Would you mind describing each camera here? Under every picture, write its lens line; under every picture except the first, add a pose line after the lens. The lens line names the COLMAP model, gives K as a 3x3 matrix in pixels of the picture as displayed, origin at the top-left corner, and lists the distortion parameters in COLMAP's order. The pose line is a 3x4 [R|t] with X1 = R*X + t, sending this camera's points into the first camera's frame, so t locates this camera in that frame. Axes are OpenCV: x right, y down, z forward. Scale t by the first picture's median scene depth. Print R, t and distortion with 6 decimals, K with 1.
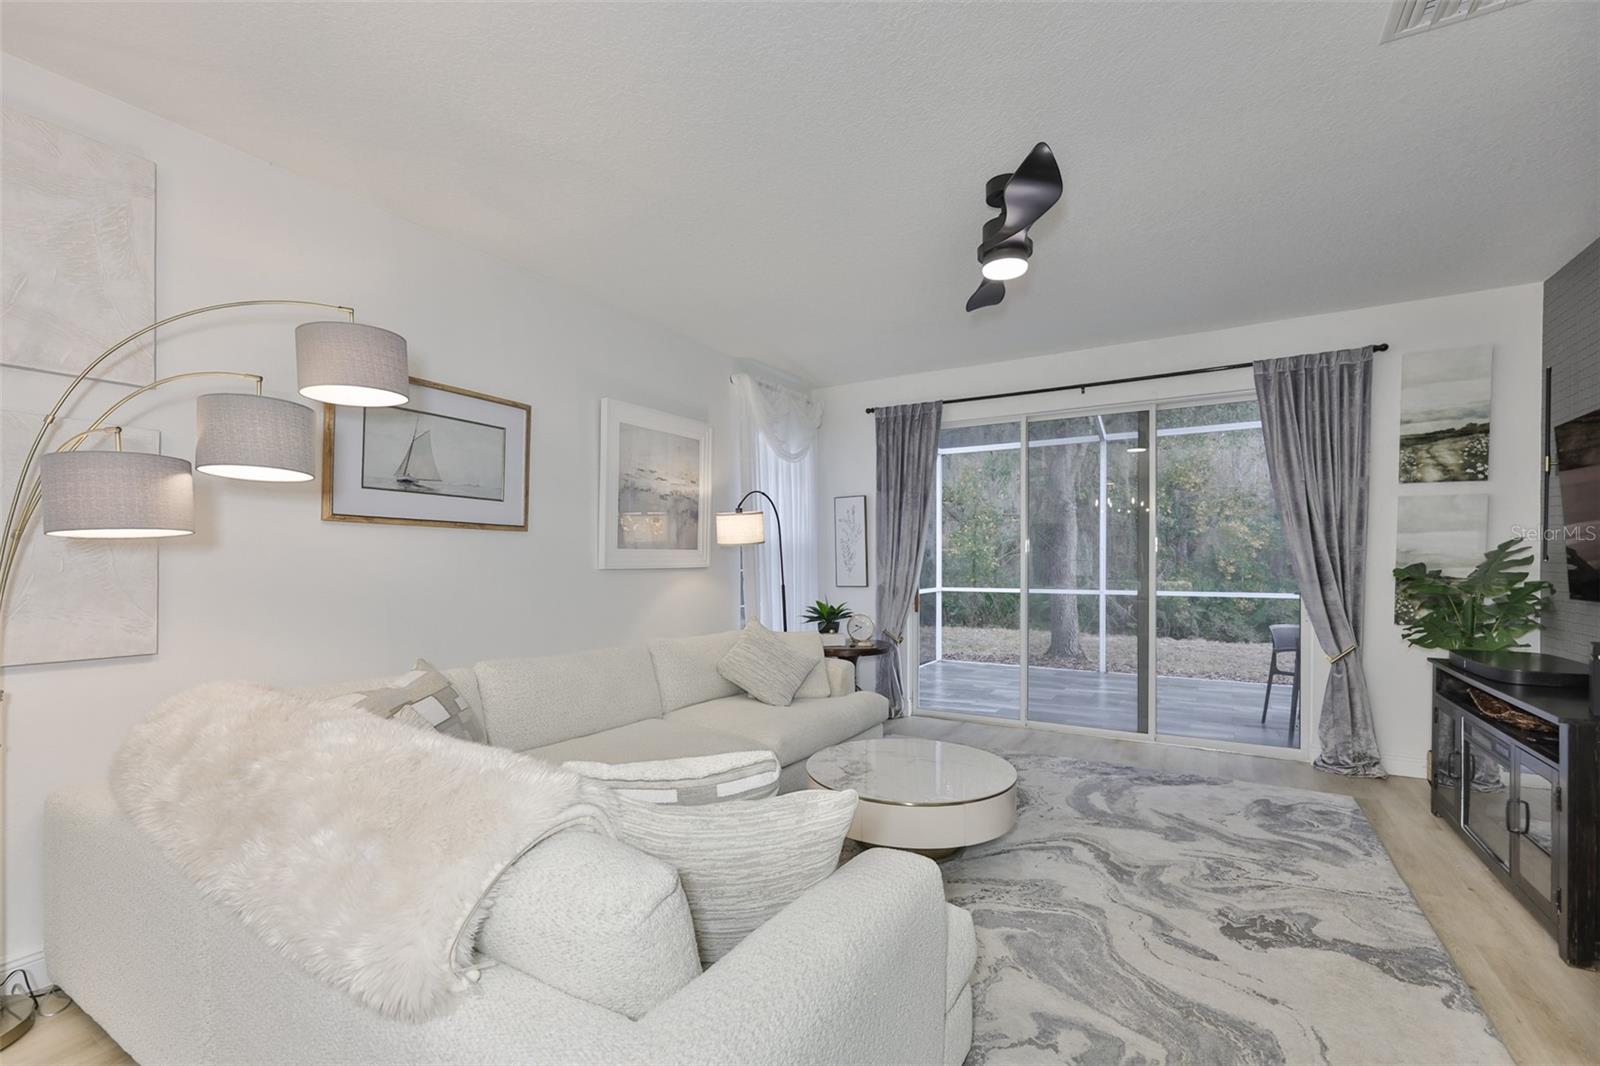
lens RADIAL K [[701.0, 0, 802.6], [0, 701.0, 568.9], [0, 0, 1]] dist [0.000800, 0.000926]
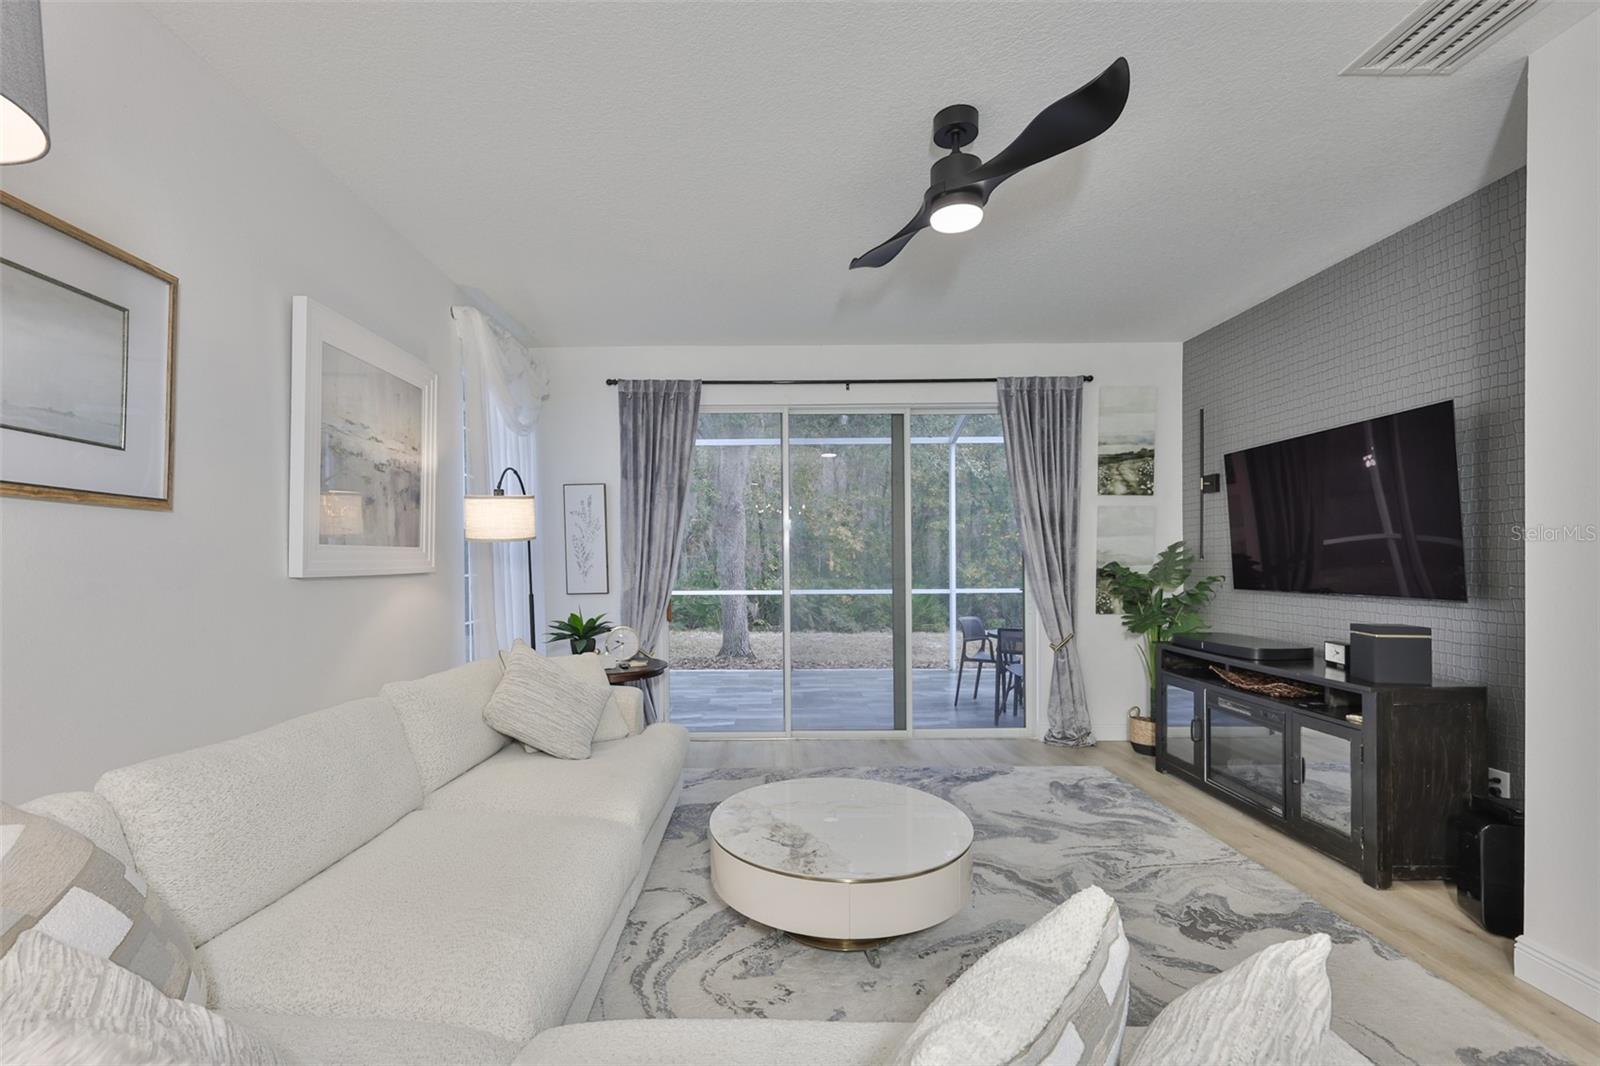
lens RADIAL K [[701.0, 0, 770.3], [0, 701.0, 570.5], [0, 0, 1]] dist [0.000800, 0.000926]
pose [[0.861957, -0.010544, 0.506872, -0.232140], [0.010698, 0.999939, 0.002608, -0.002900], [-0.506869, 0.003175, 0.862017, 0.257972]]
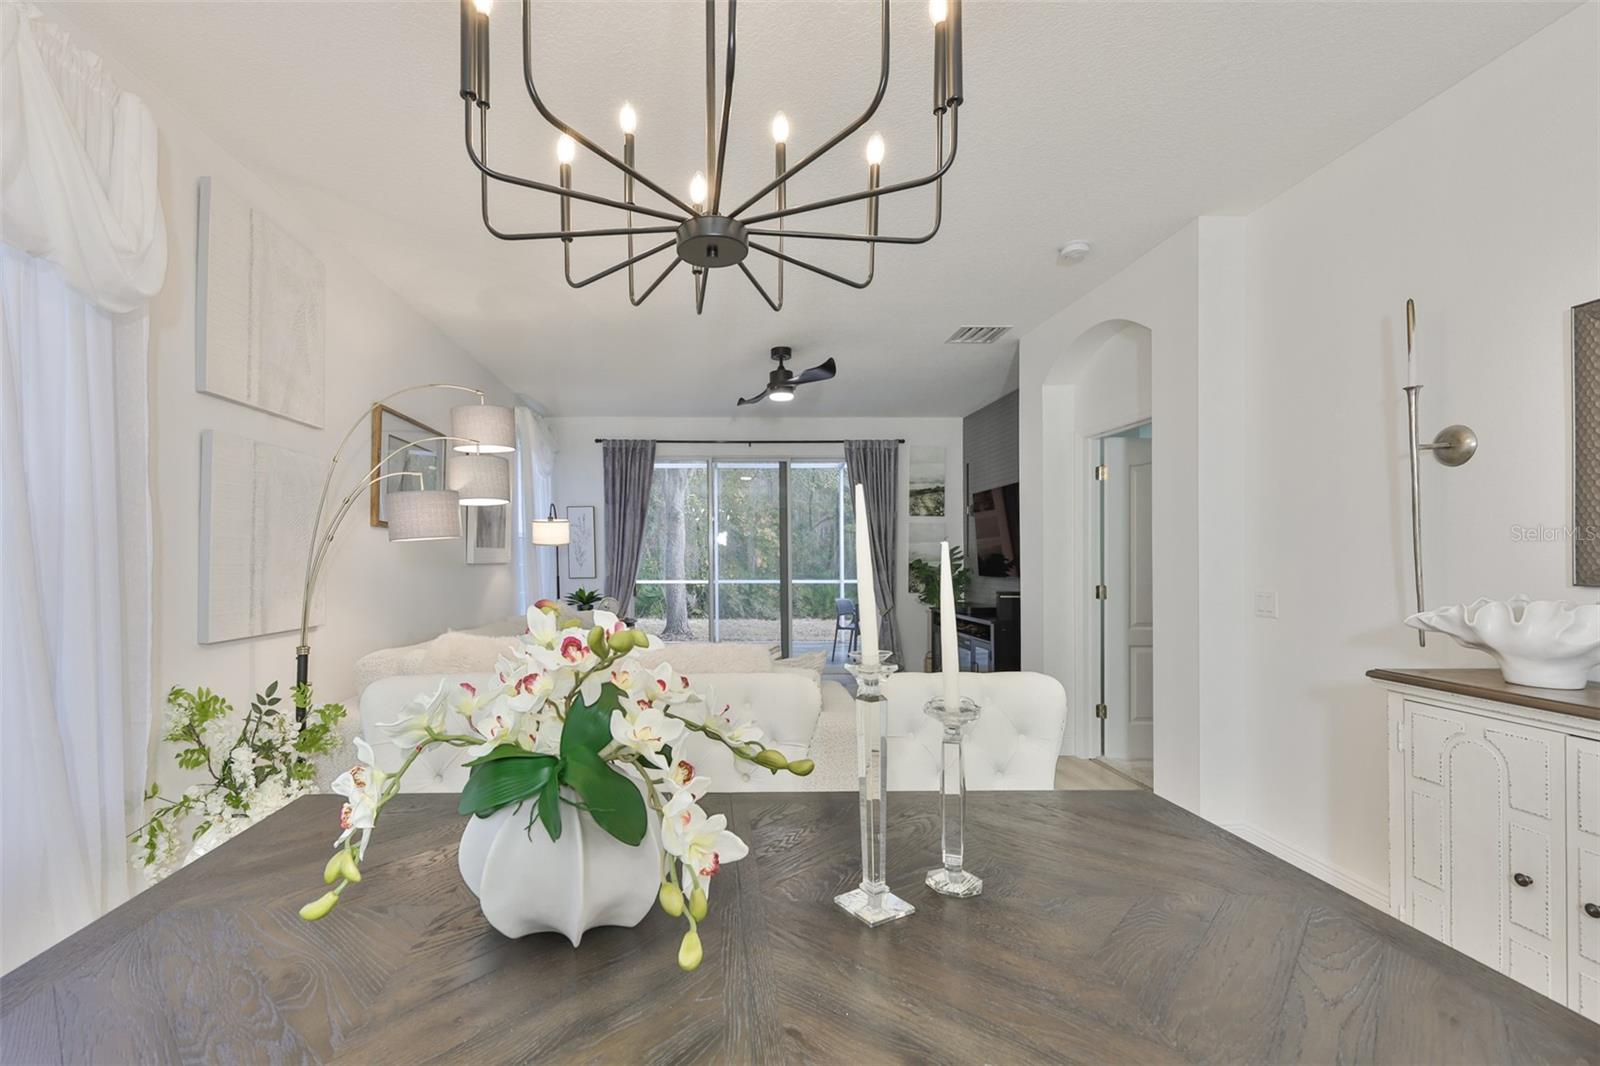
lens RADIAL K [[701.0, 0, 722.7], [0, 701.0, 567.1], [0, 0, 1]] dist [0.000800, 0.000926]
pose [[0.853309, -0.003688, 0.521392, -0.540605], [0.003584, 0.999993, 0.001208, 0.010333], [-0.521393, 0.000837, 0.853317, -0.326624]]
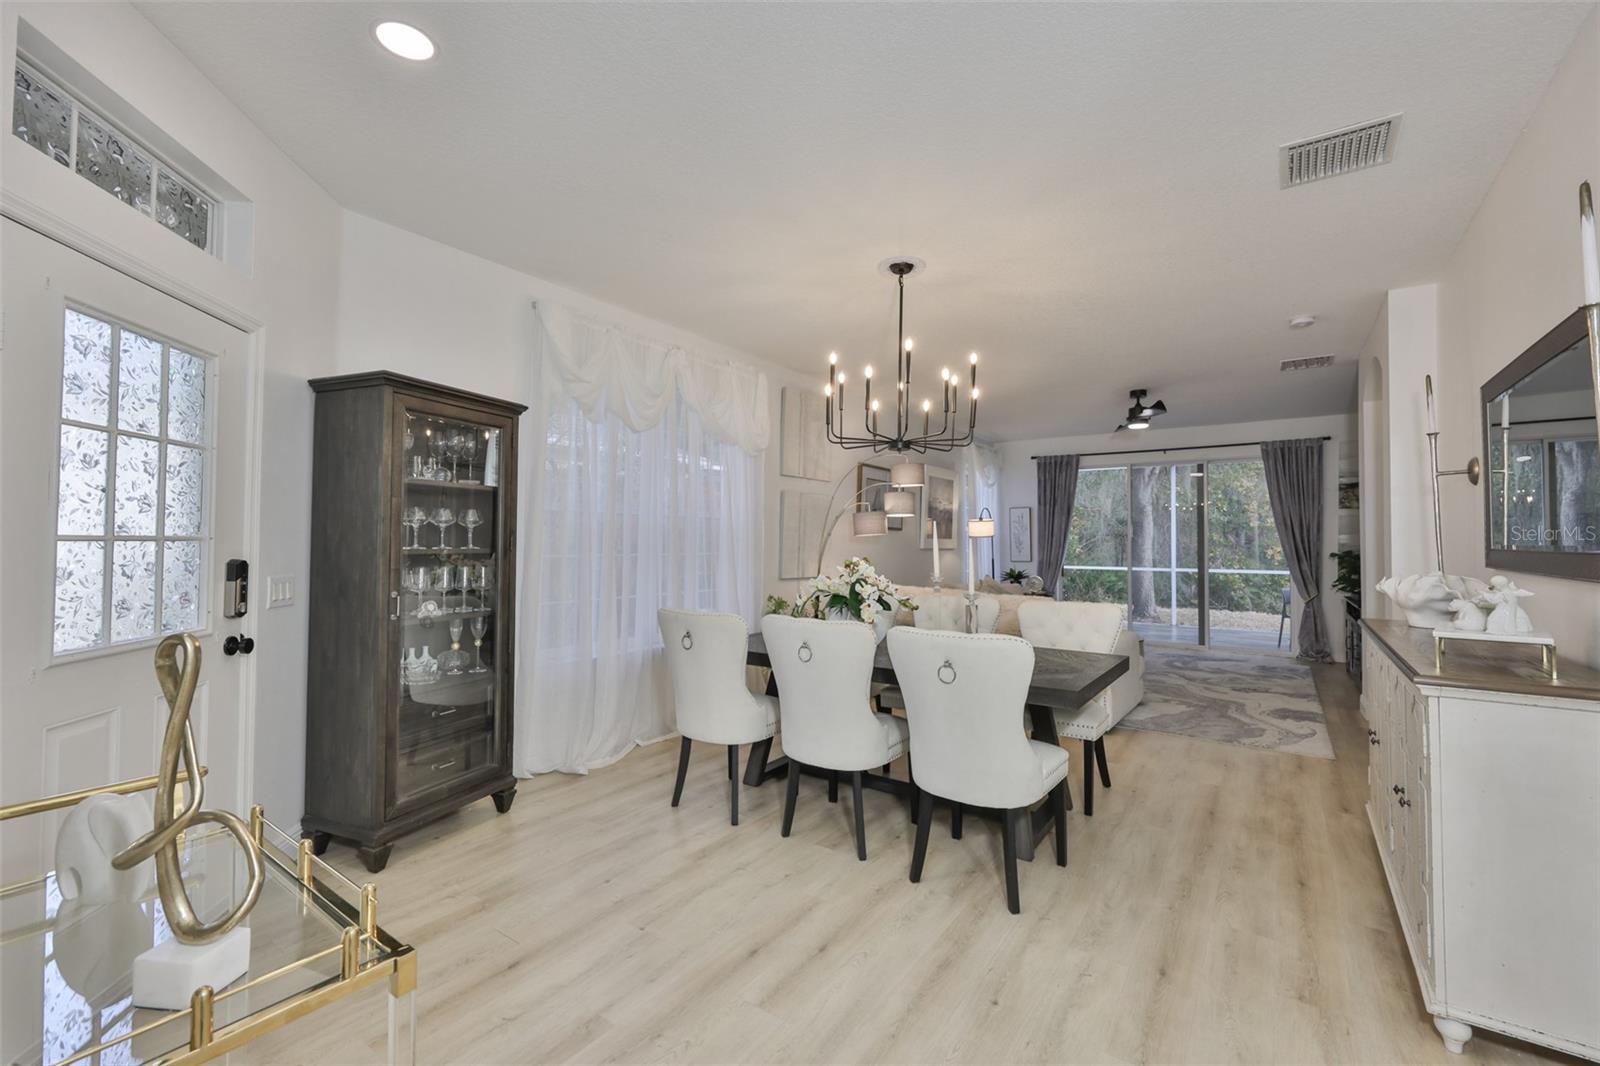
lens RADIAL K [[675.6, 0, 805.4], [0, 675.6, 525.3], [0, 0, 1]] dist [-0.003016, -0.000070]
pose [[0.996295, 0.011189, -0.085274, -0.440640], [-0.014683, 0.999073, -0.040458, 0.018526], [0.084742, 0.041560, 0.995536, -0.950005]]
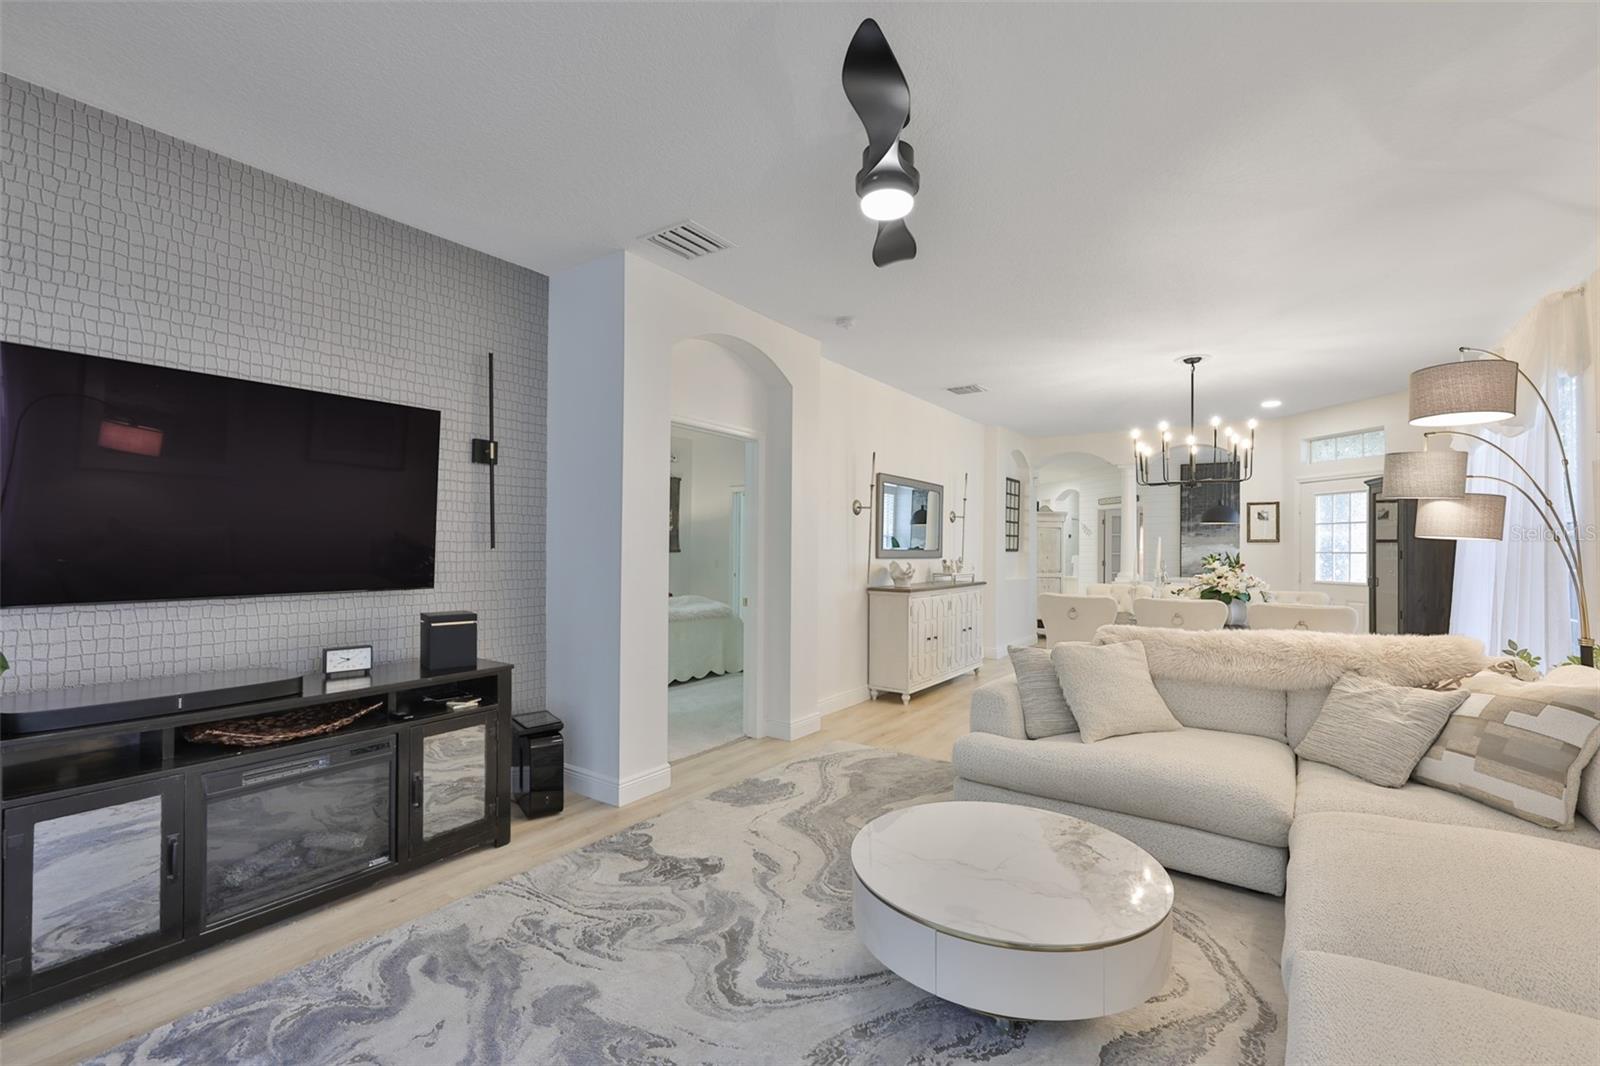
lens RADIAL K [[701.0, 0, 804.5], [0, 701.0, 520.5], [0, 0, 1]] dist [0.000800, 0.000926]
pose [[-0.996788, 0.001051, 0.080078, 0.212480], [0.000156, 0.999937, -0.011192, -0.028738], [-0.080085, -0.011143, -0.996726, 1.248755]]
